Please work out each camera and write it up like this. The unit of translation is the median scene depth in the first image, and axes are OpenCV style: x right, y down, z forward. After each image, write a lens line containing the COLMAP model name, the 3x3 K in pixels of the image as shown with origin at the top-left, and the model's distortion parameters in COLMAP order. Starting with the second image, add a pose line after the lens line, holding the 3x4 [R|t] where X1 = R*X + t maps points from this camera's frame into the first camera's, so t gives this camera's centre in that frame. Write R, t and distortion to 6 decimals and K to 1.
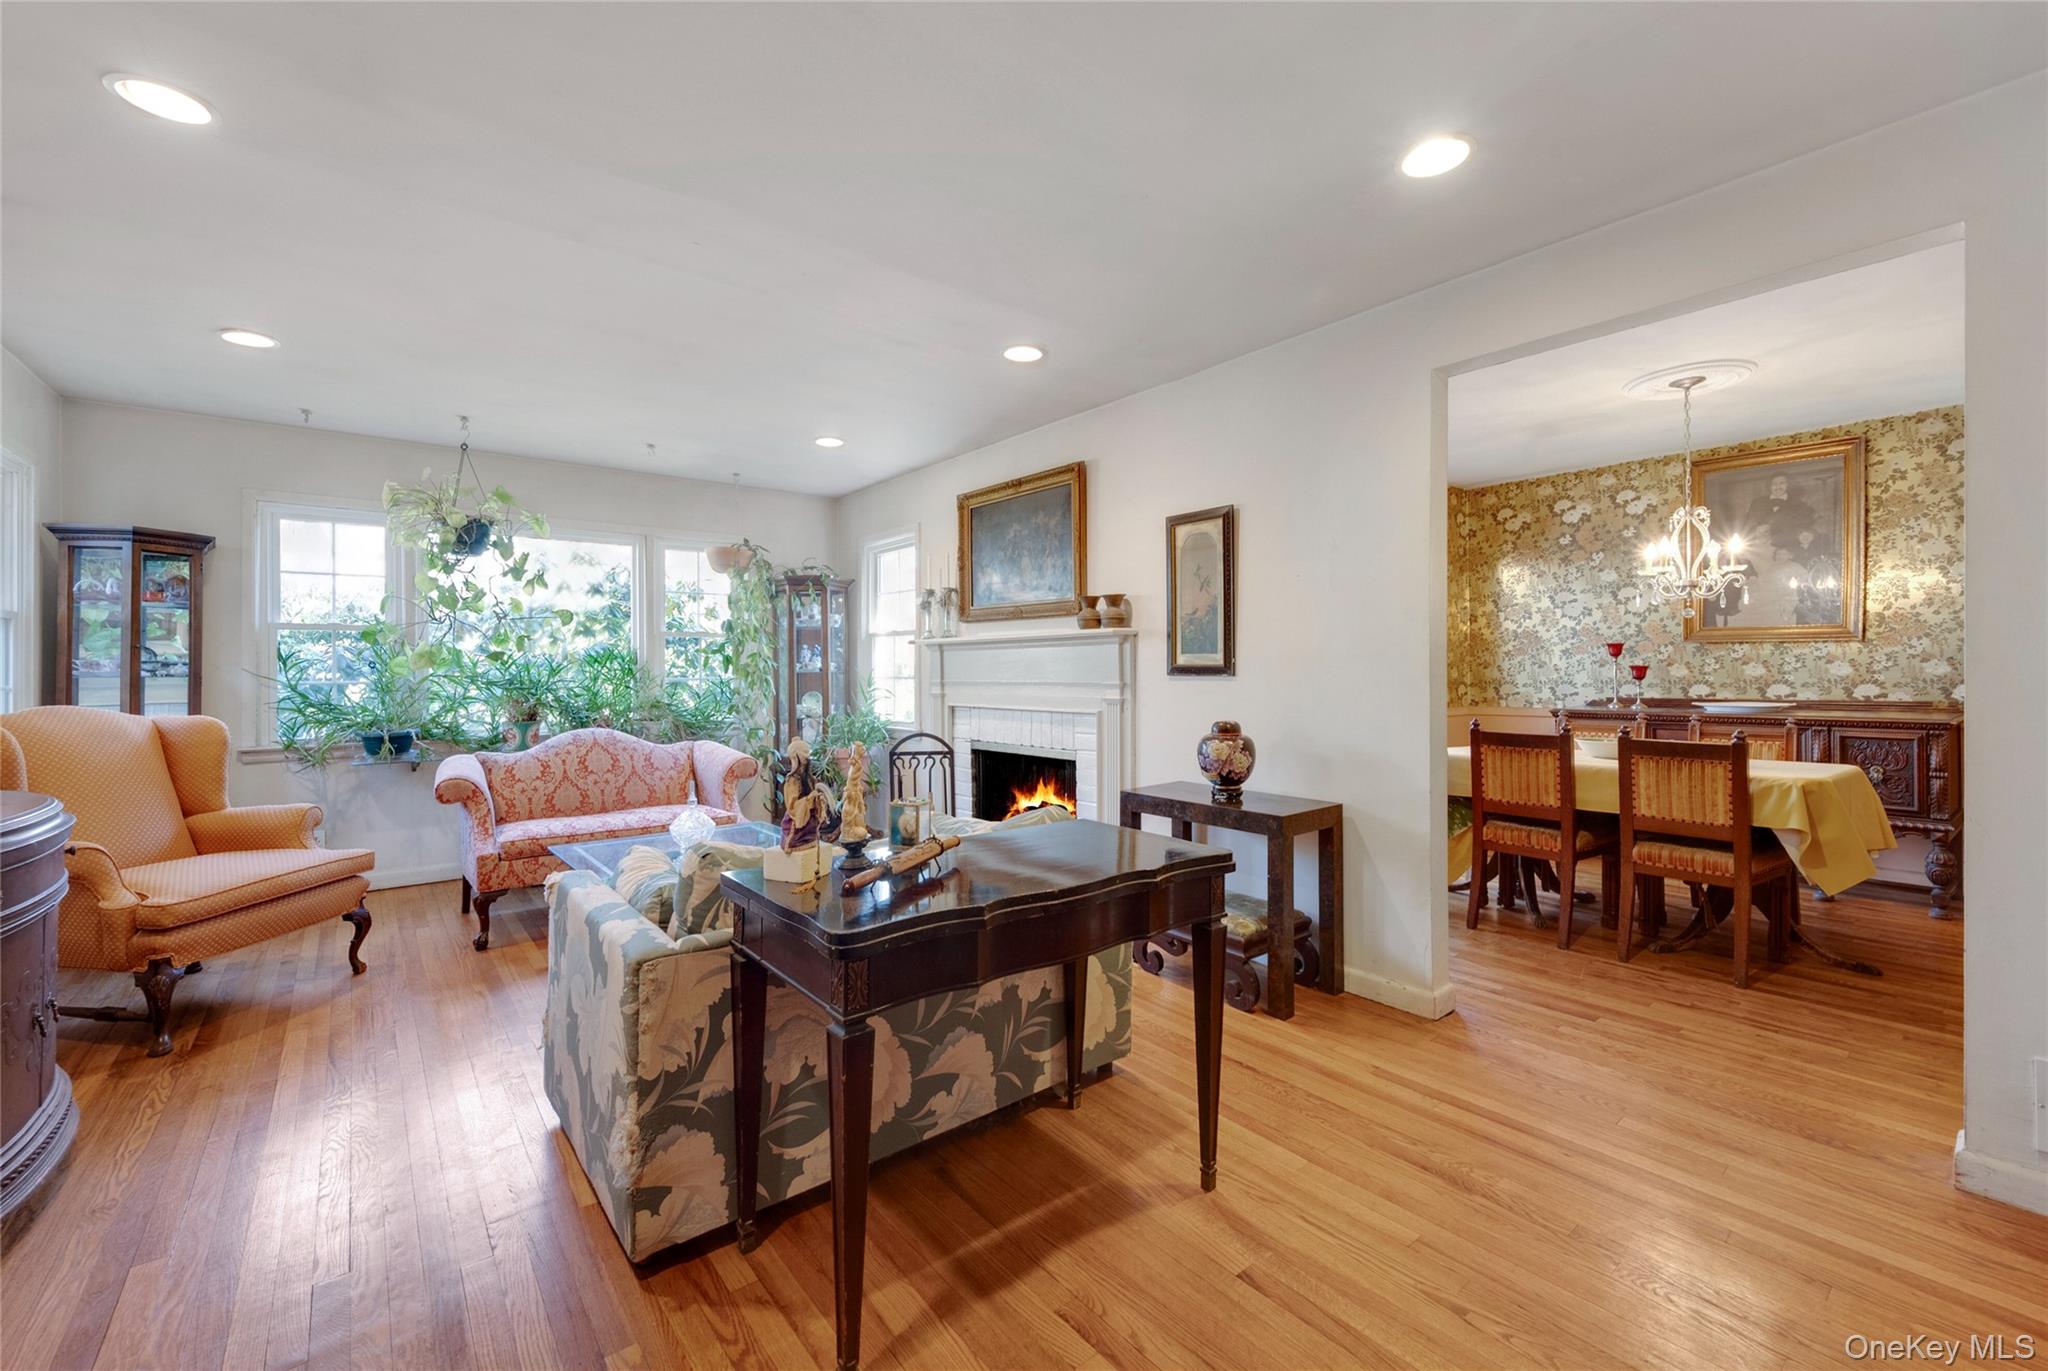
lens RADIAL K [[844.4, 0, 1029.1], [0, 844.4, 674.7], [0, 0, 1]] dist [0.000284, -0.000040]
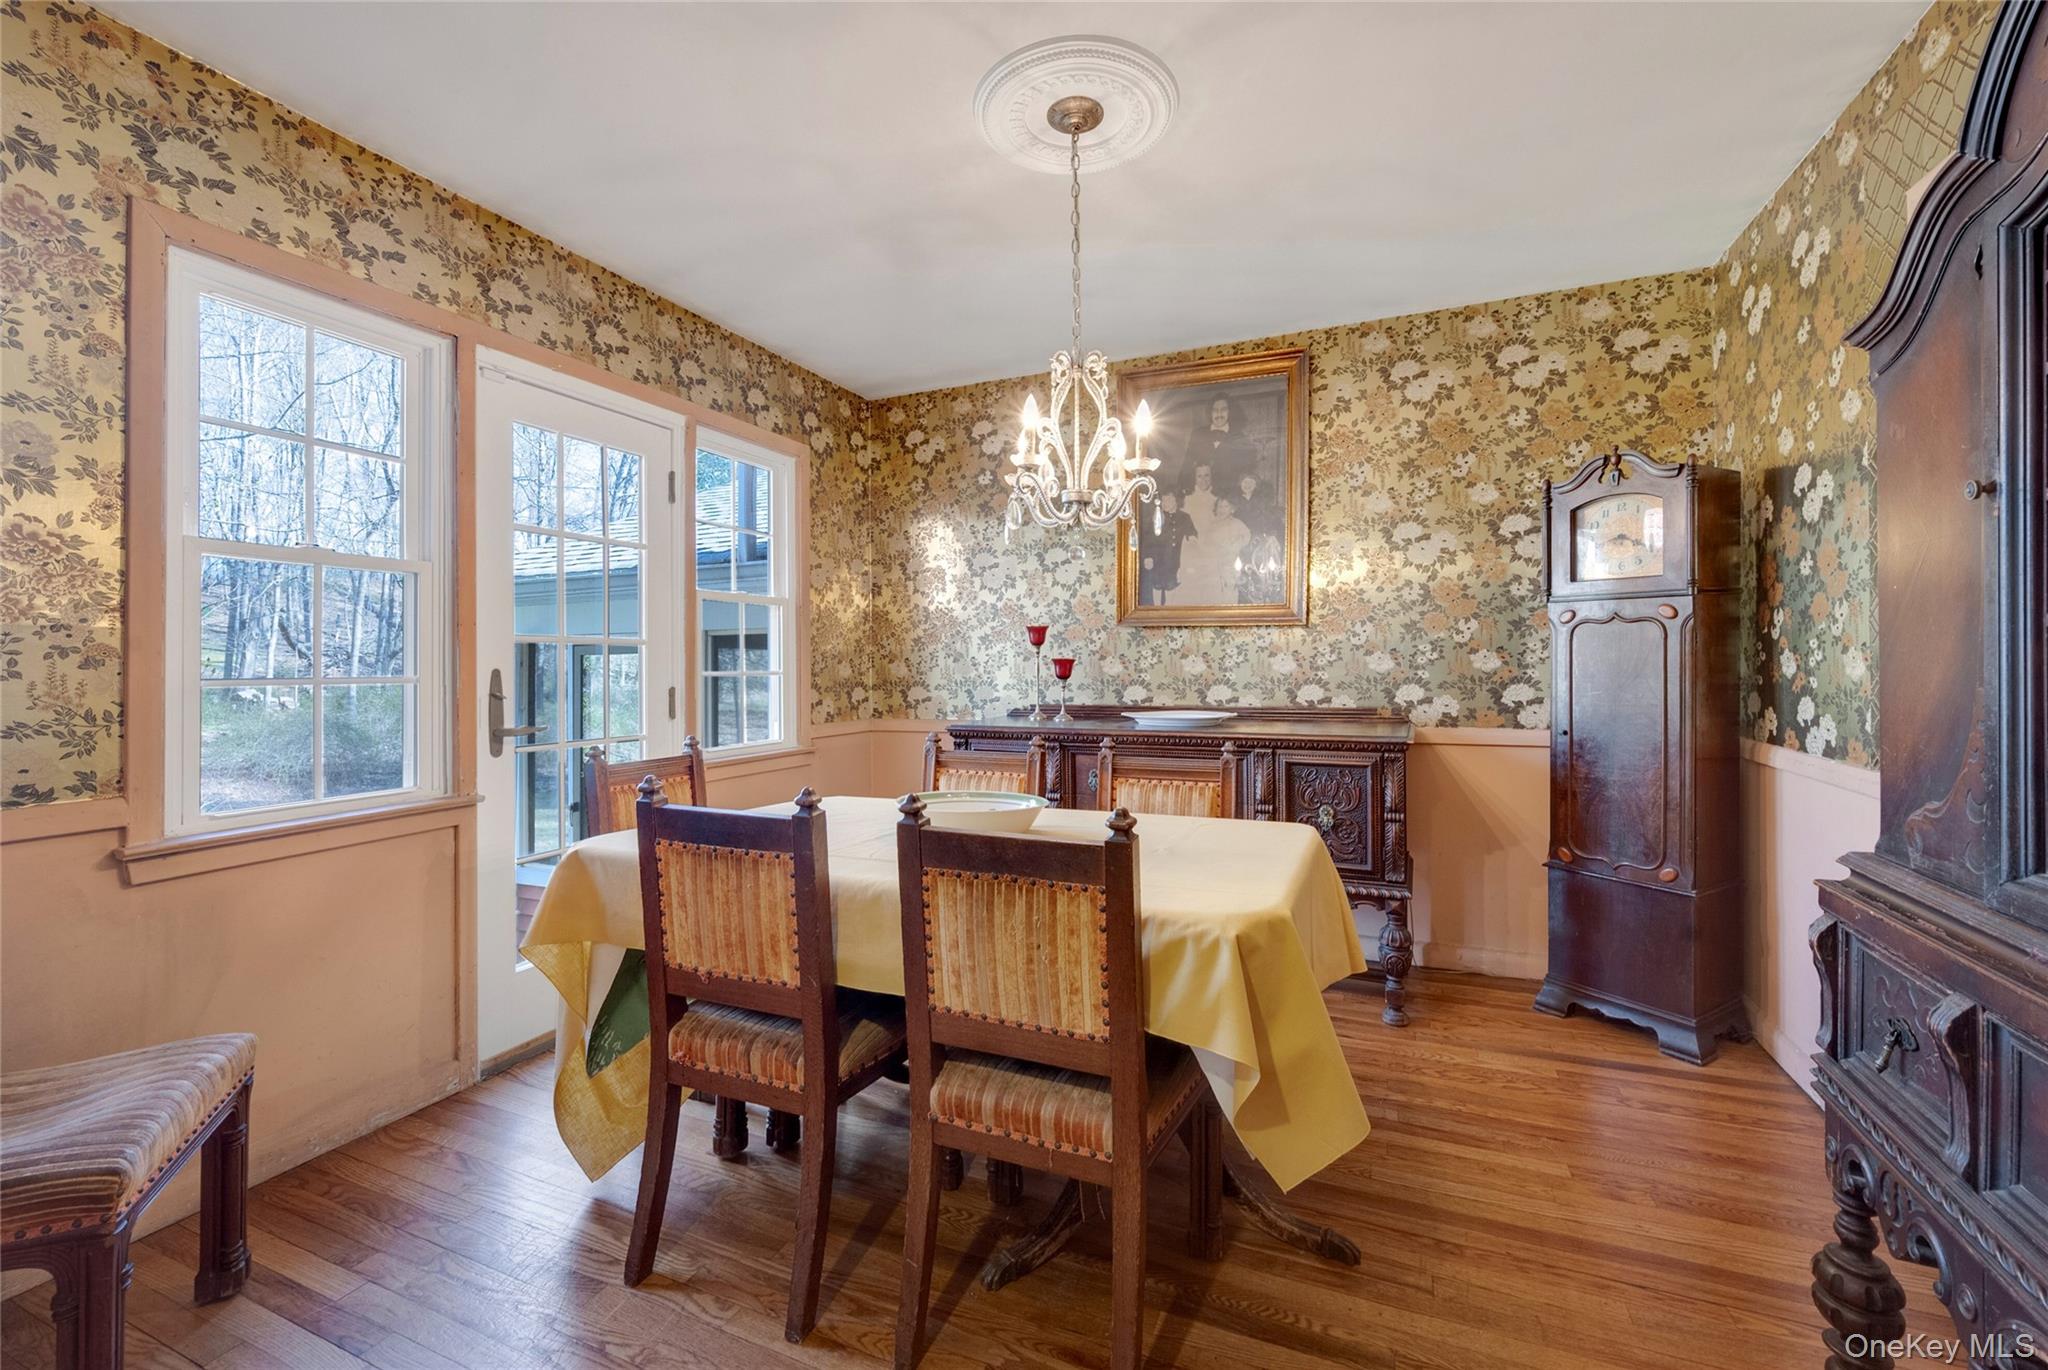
lens RADIAL K [[844.4, 0, 1023.2], [0, 844.4, 671.2], [0, 0, 1]] dist [0.000284, -0.000040]
pose [[0.886368, 0.000684, 0.462980, 0.426177], [-0.000305, 1.000000, -0.000892, 0.000017], [-0.462981, 0.000649, 0.886368, 0.461127]]
